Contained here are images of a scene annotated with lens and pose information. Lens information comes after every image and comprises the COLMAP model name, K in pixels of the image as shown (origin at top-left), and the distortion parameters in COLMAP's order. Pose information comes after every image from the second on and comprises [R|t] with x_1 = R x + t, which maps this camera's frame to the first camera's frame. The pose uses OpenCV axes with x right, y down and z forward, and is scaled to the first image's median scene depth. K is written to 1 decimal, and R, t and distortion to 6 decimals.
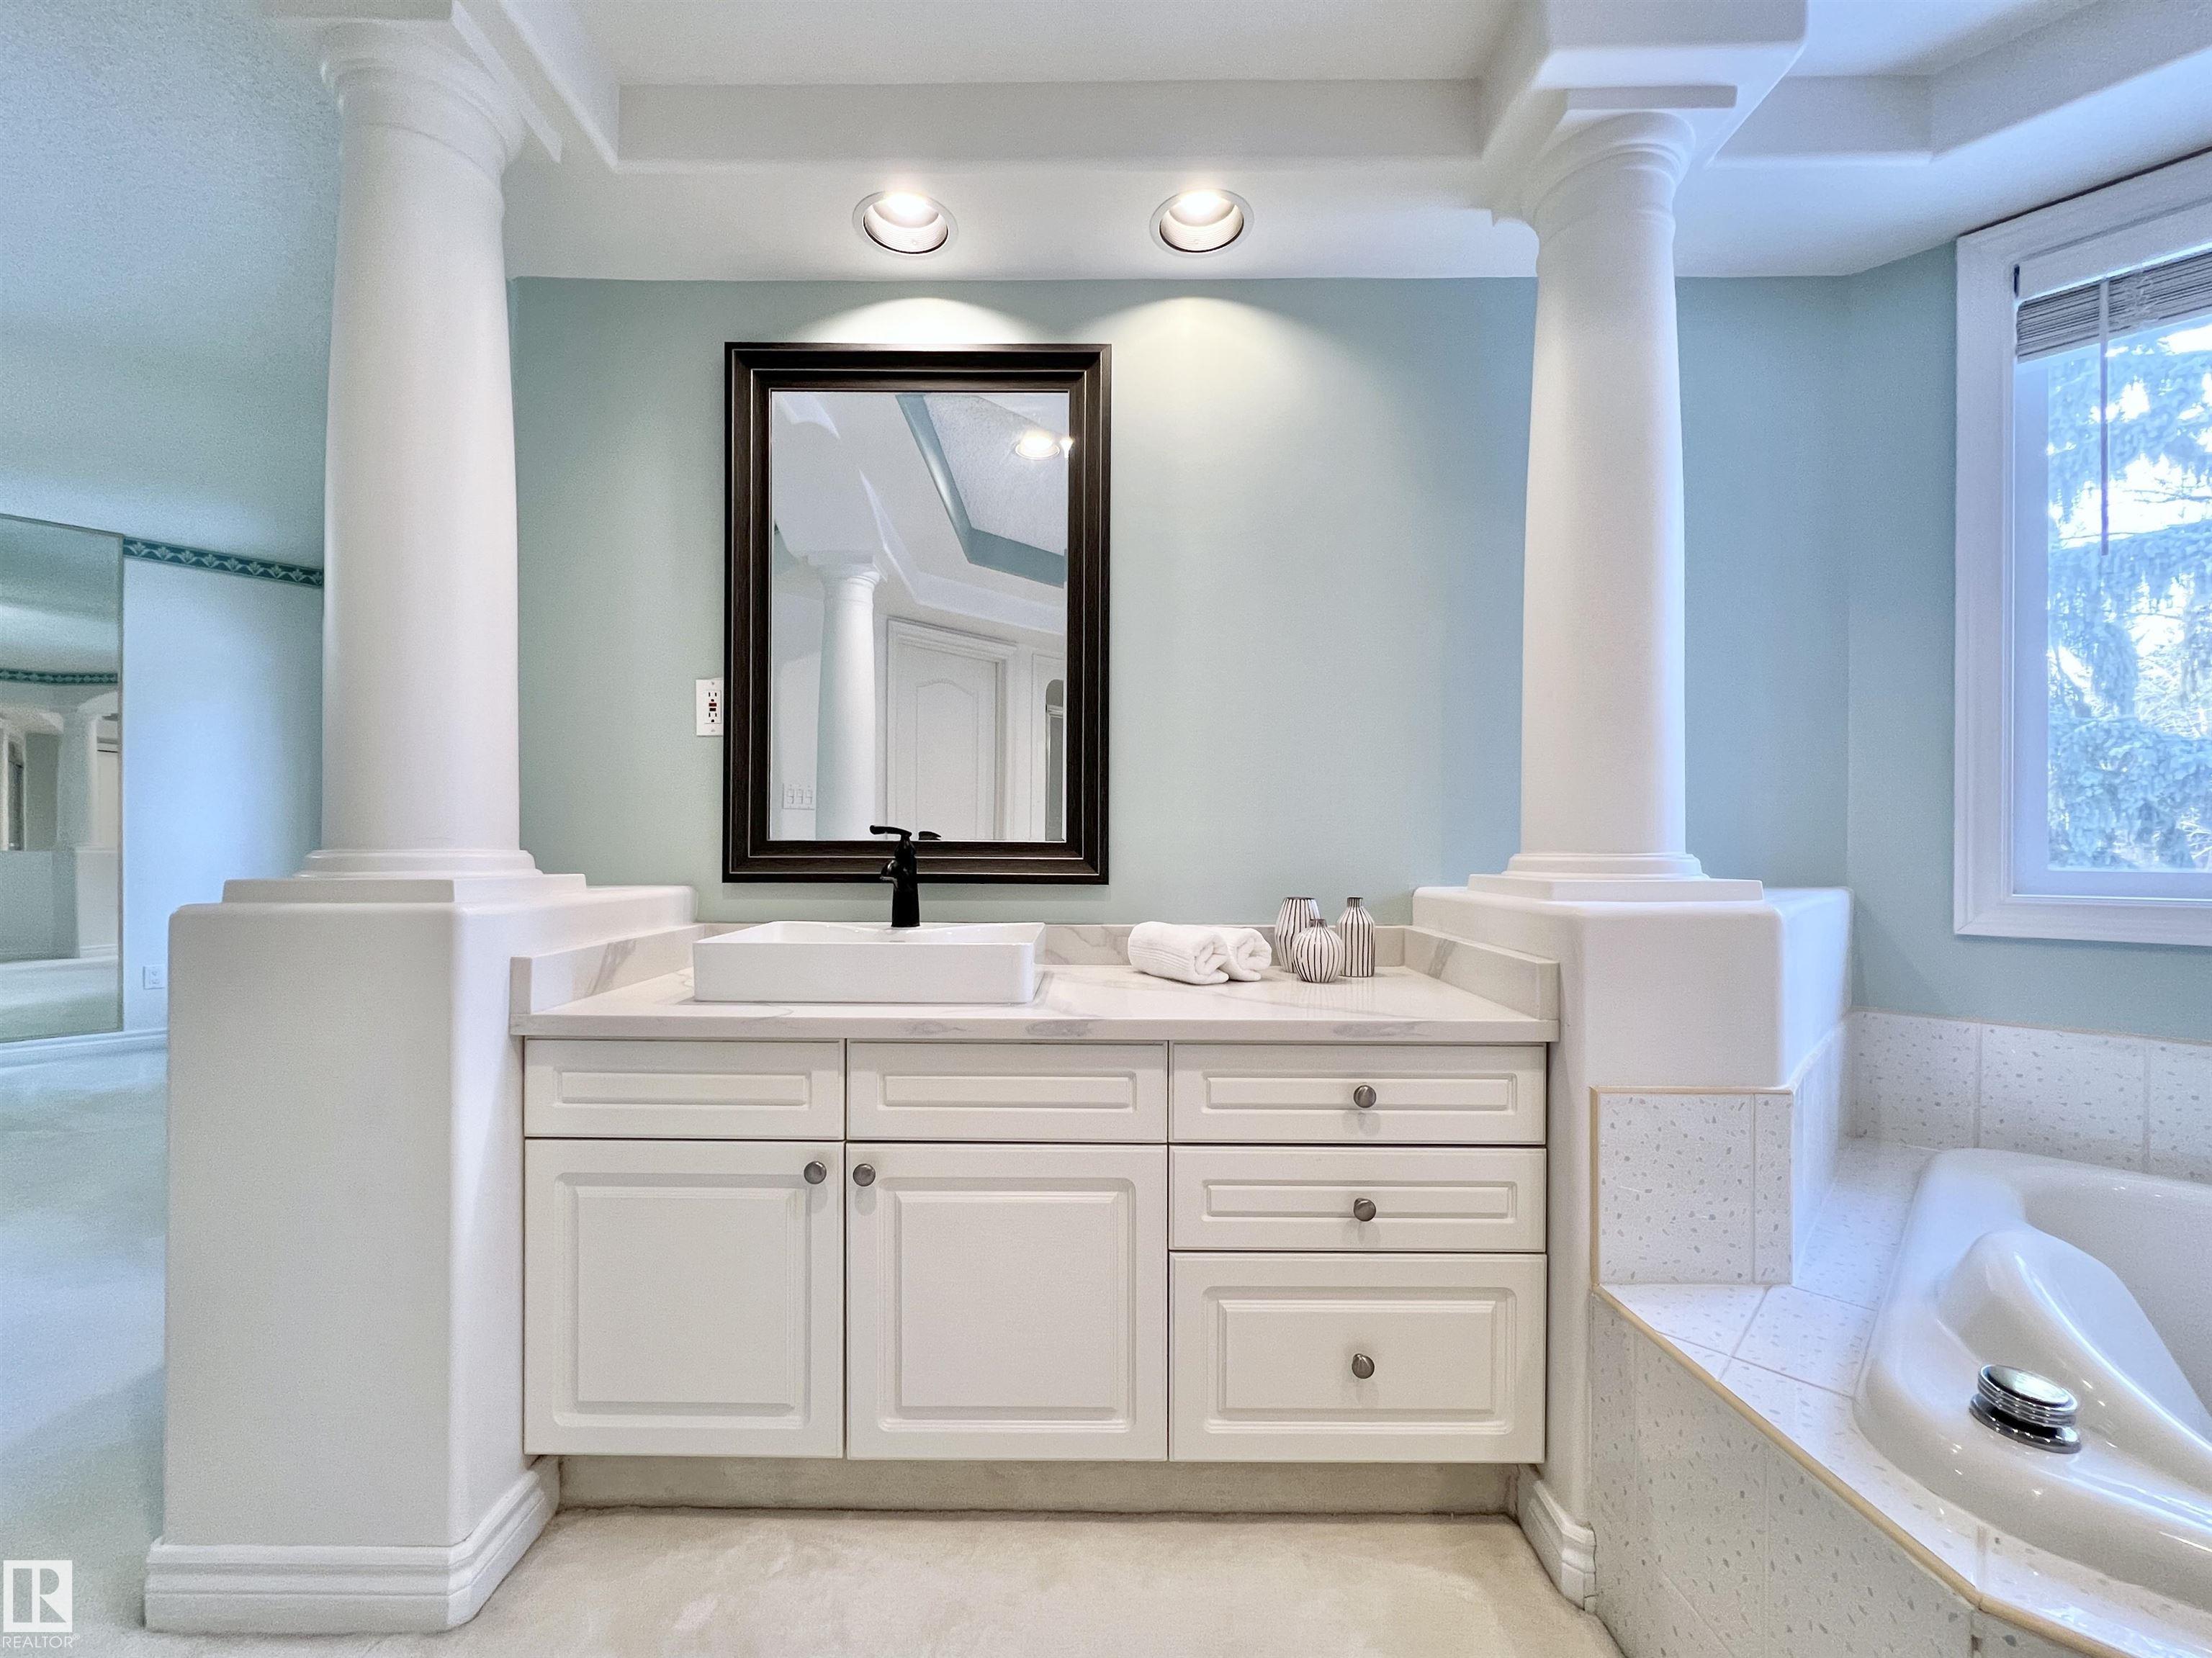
lens RADIAL K [[902.0, 0, 1093.5], [0, 902.0, 853.1], [0, 0, 1]] dist [-0.001210, -0.000174]
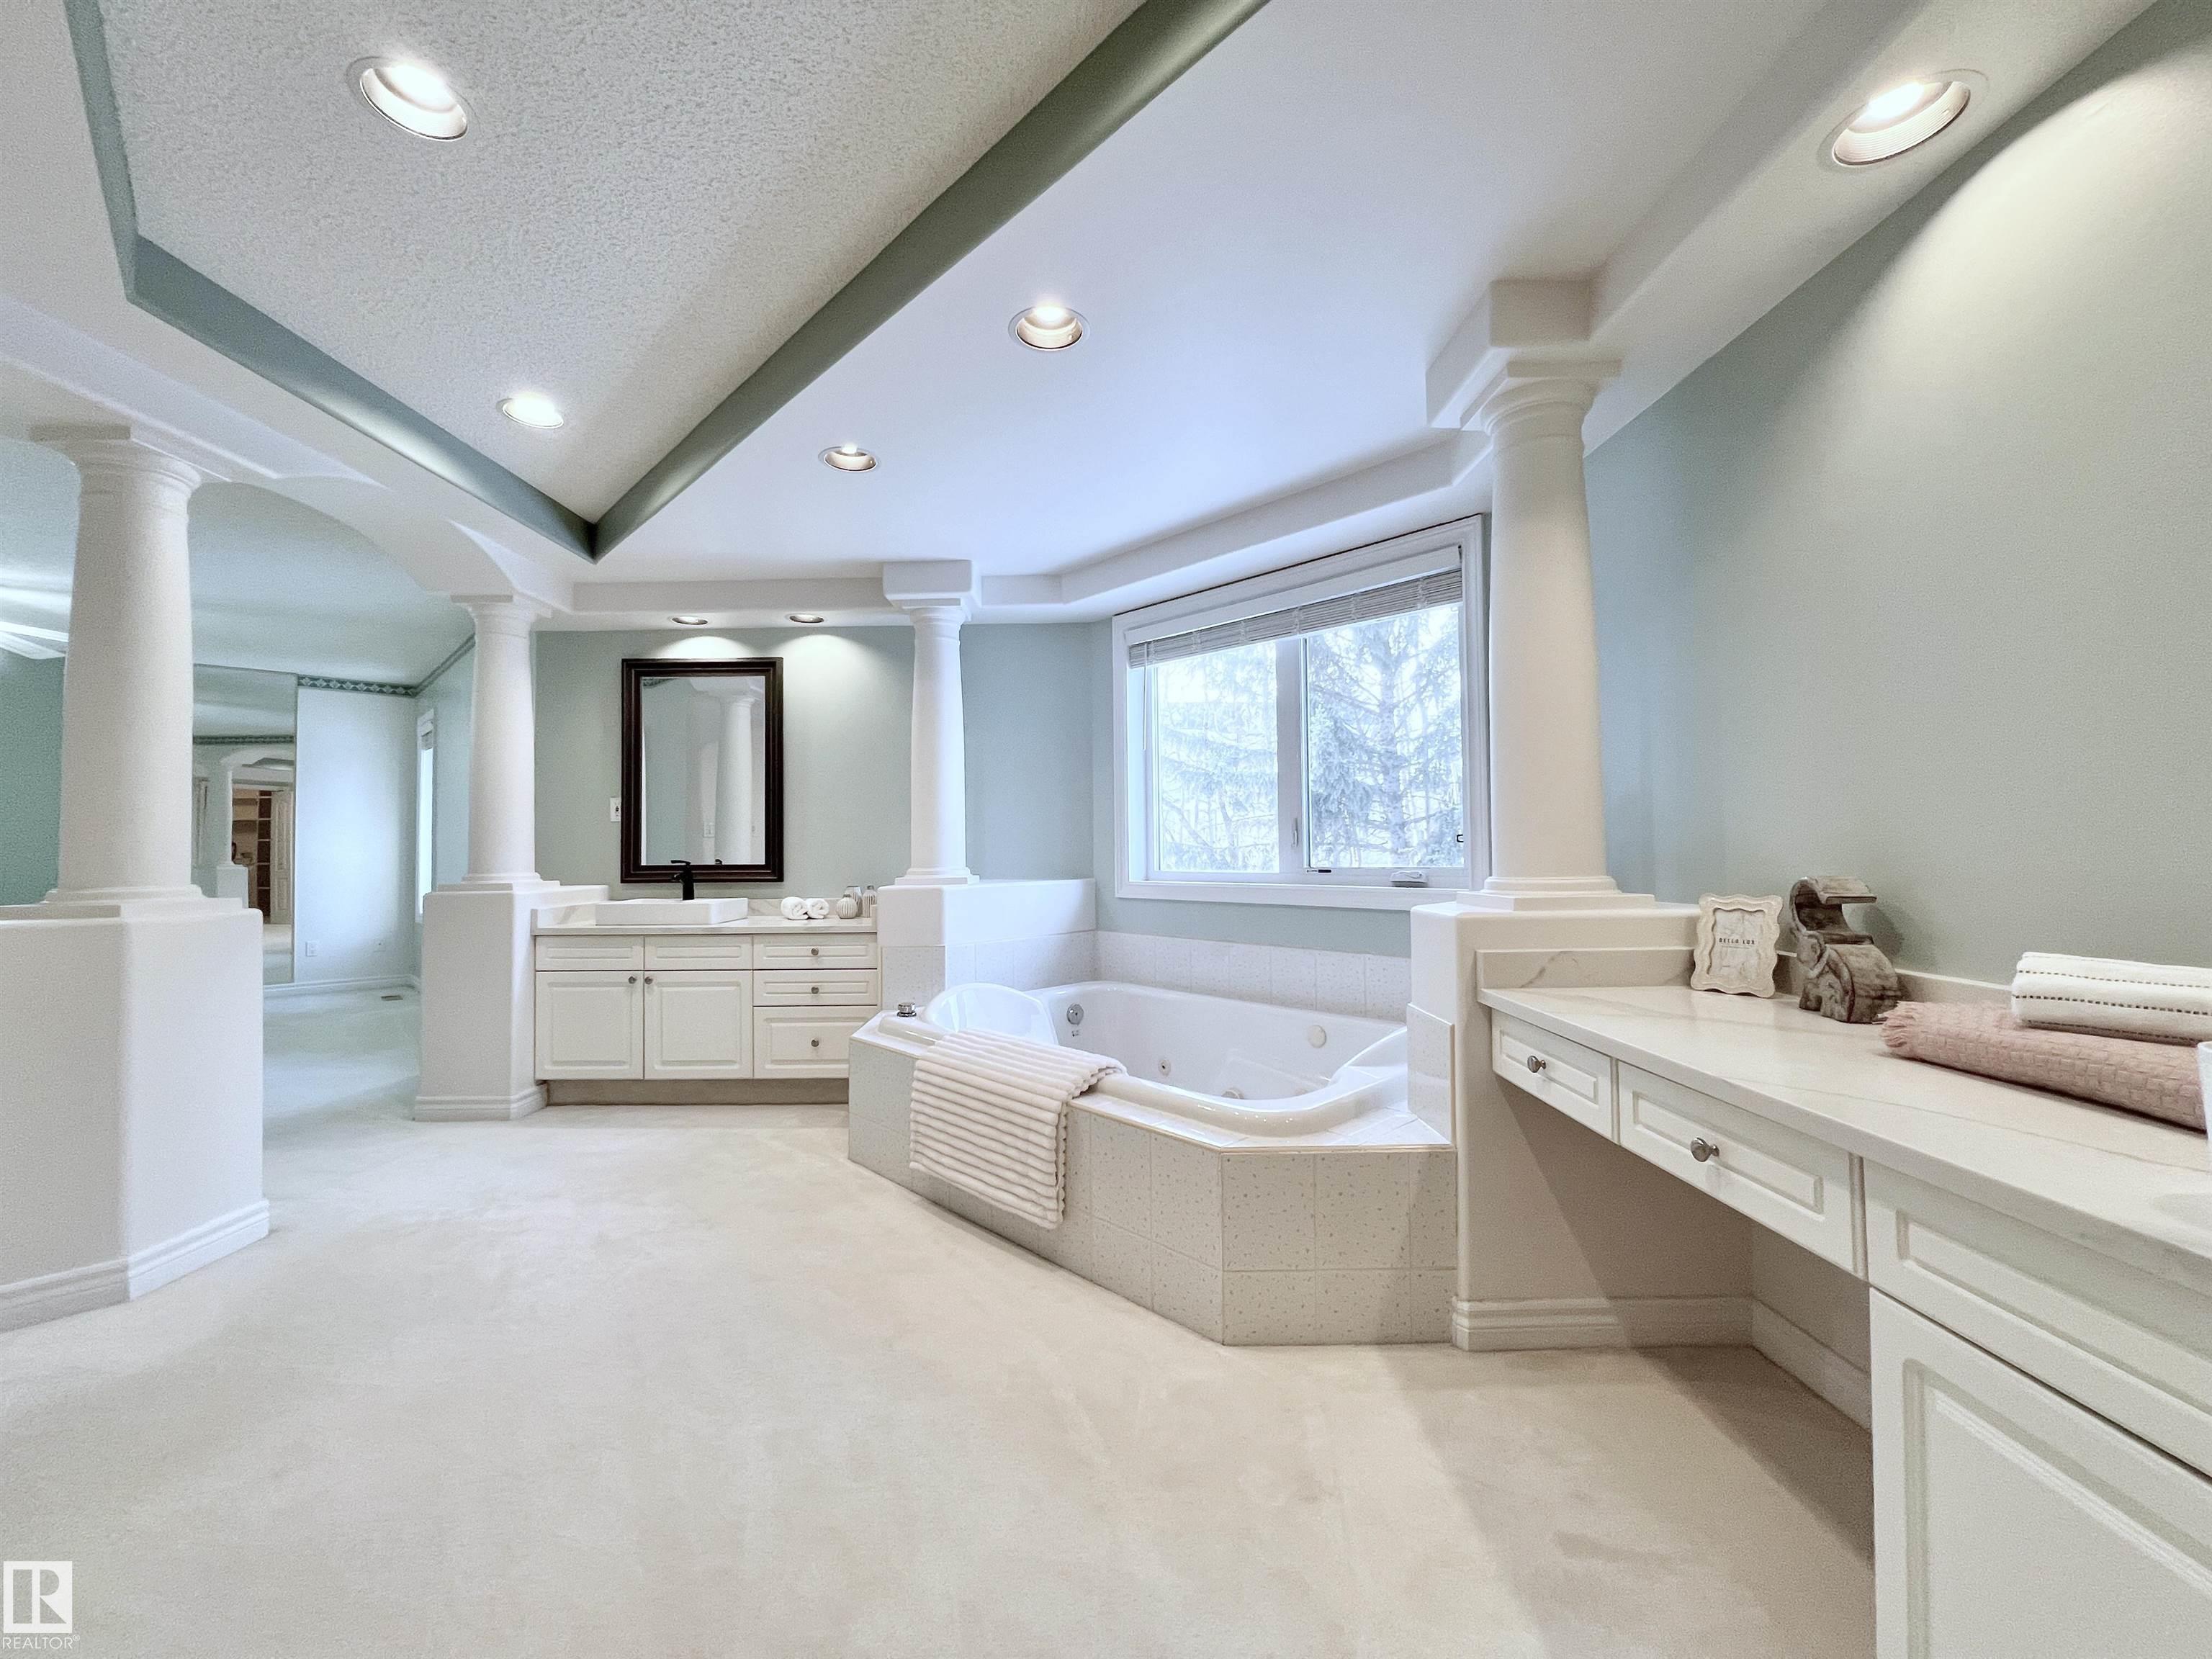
lens RADIAL K [[883.1, 0, 1100.1], [0, 883.1, 827.1], [0, 0, 1]] dist [-0.000530, 0.000183]
pose [[0.999867, -0.013562, -0.009067, 0.991665], [0.013304, 0.999524, -0.027851, -0.037687], [0.009441, 0.027727, 0.999571, -1.496033]]
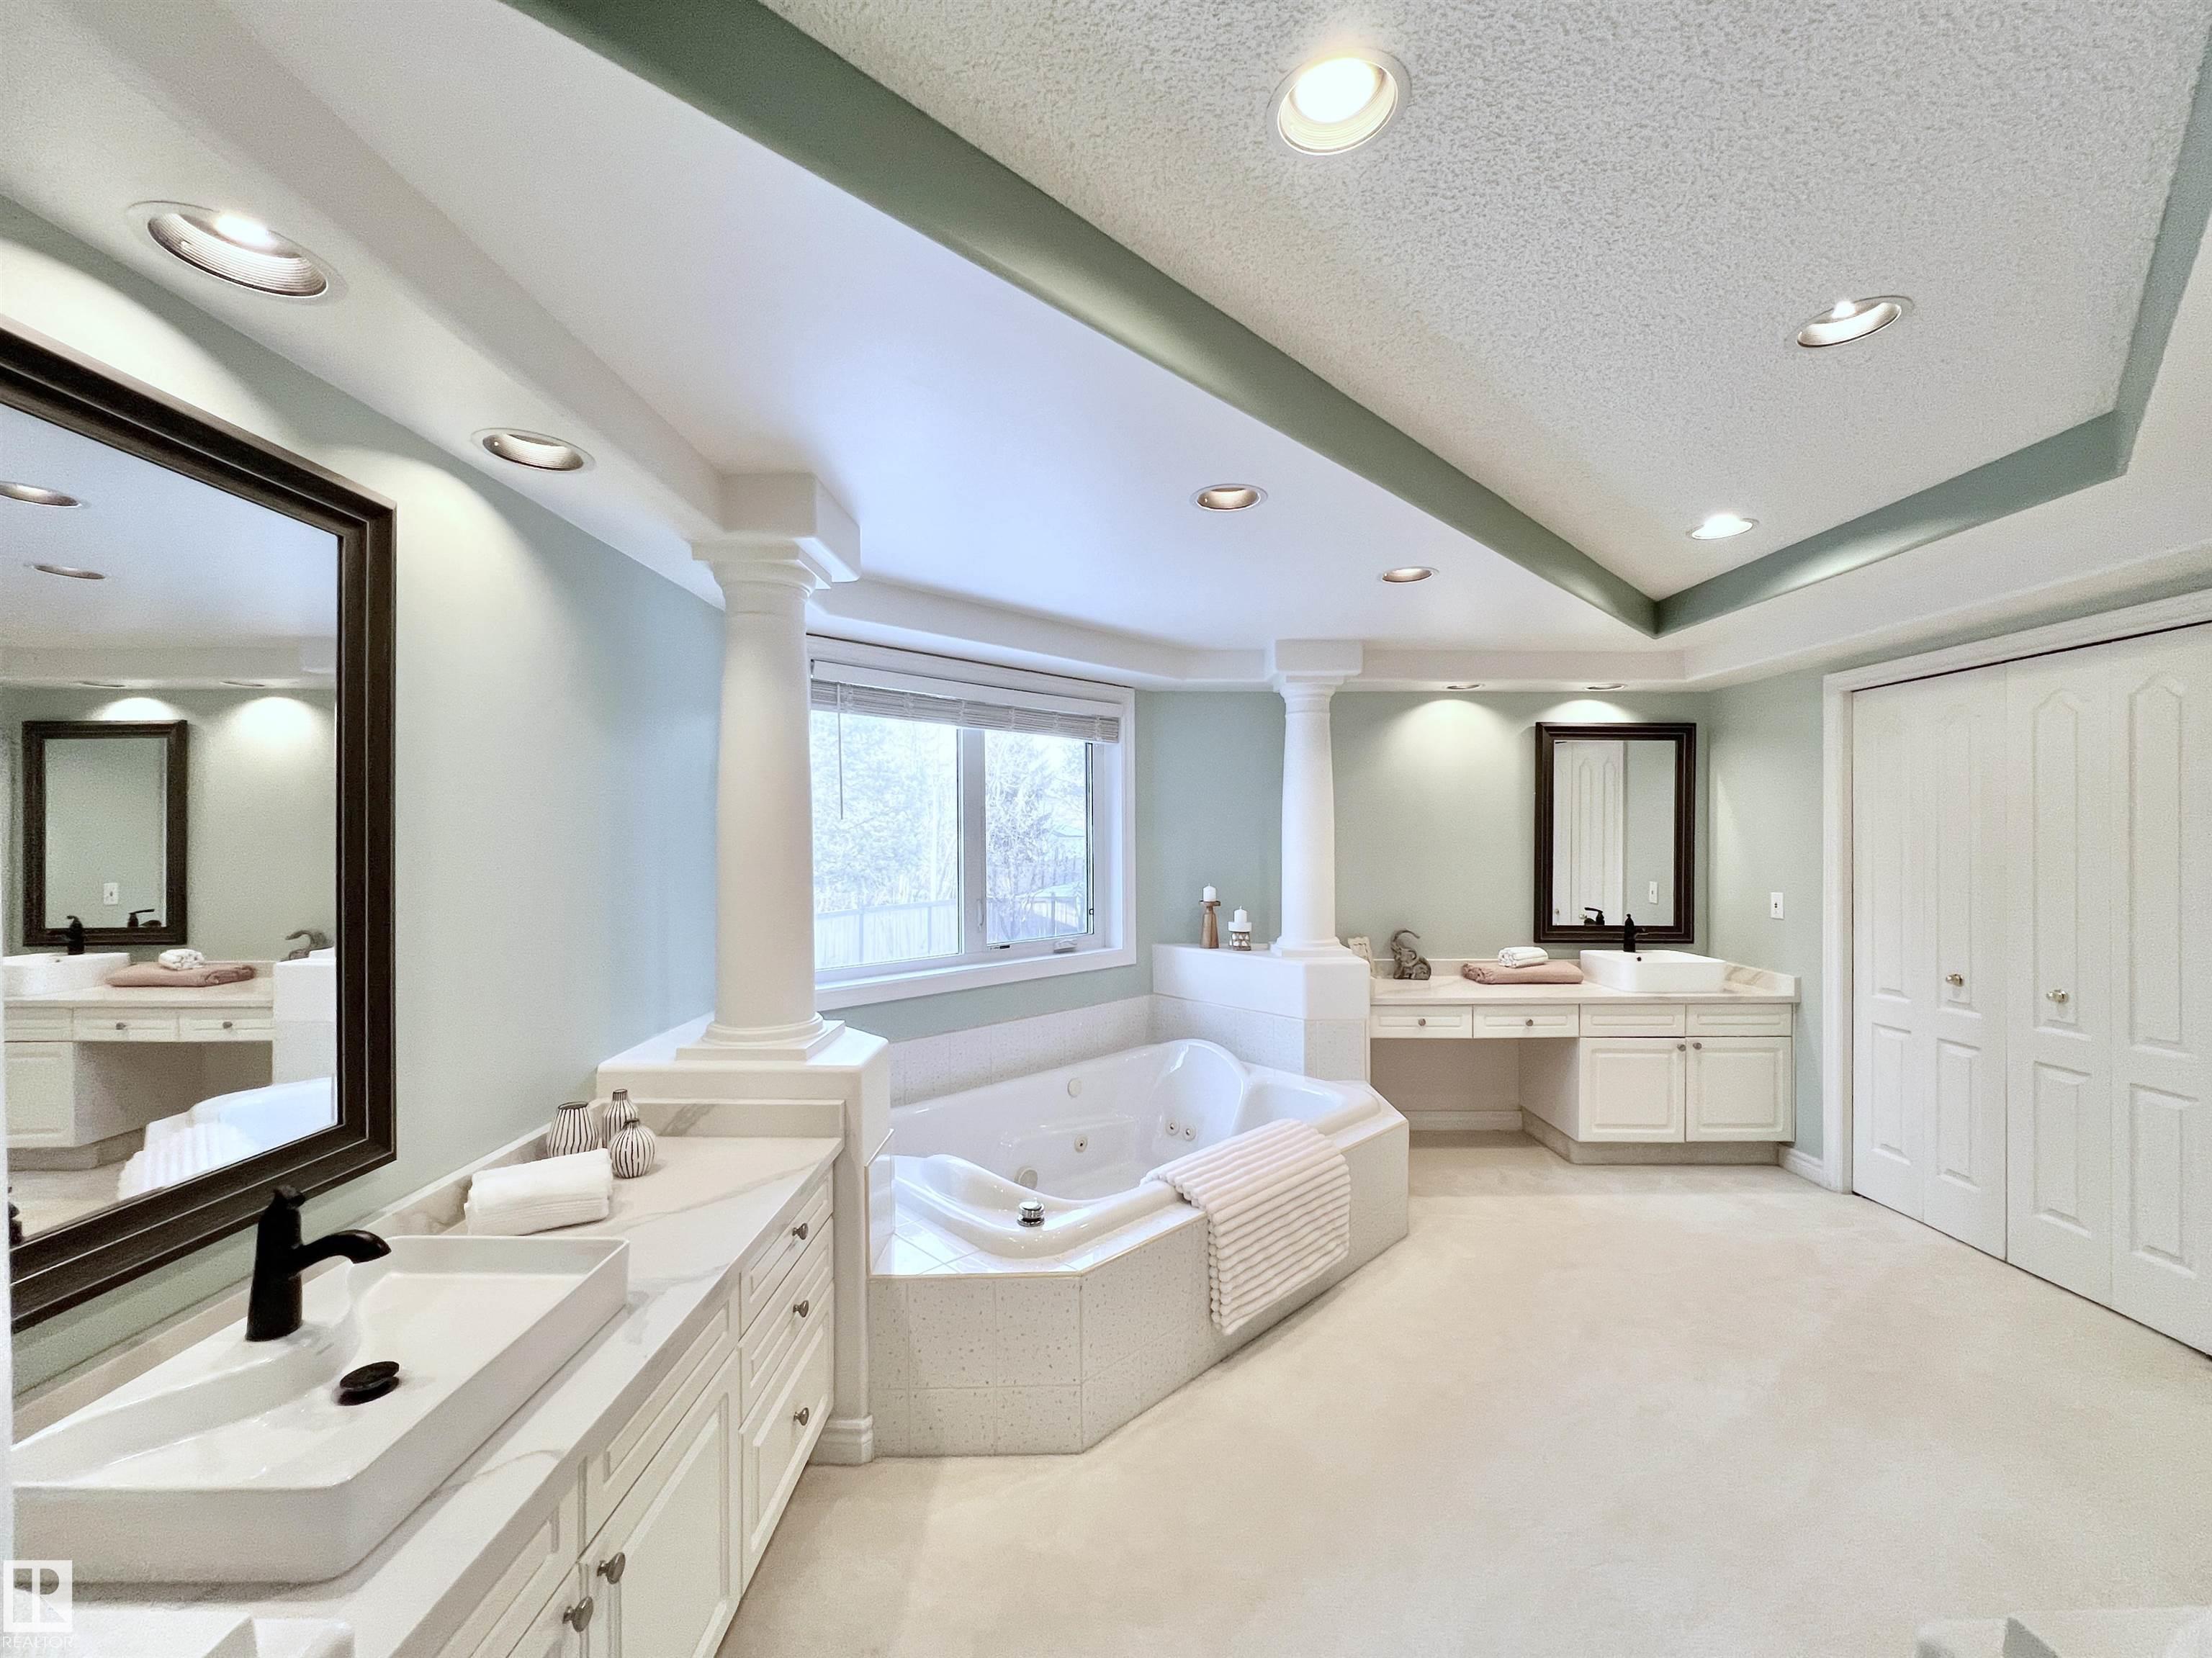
lens RADIAL K [[883.0, 0, 1100.1], [0, 883.0, 826.6], [0, 0, 1]] dist [-0.000530, 0.000183]
pose [[0.004137, 0.007075, 0.999966, -0.884829], [0.003501, 0.999969, -0.007090, -0.291843], [-0.999985, 0.003530, 0.004112, 0.397368]]
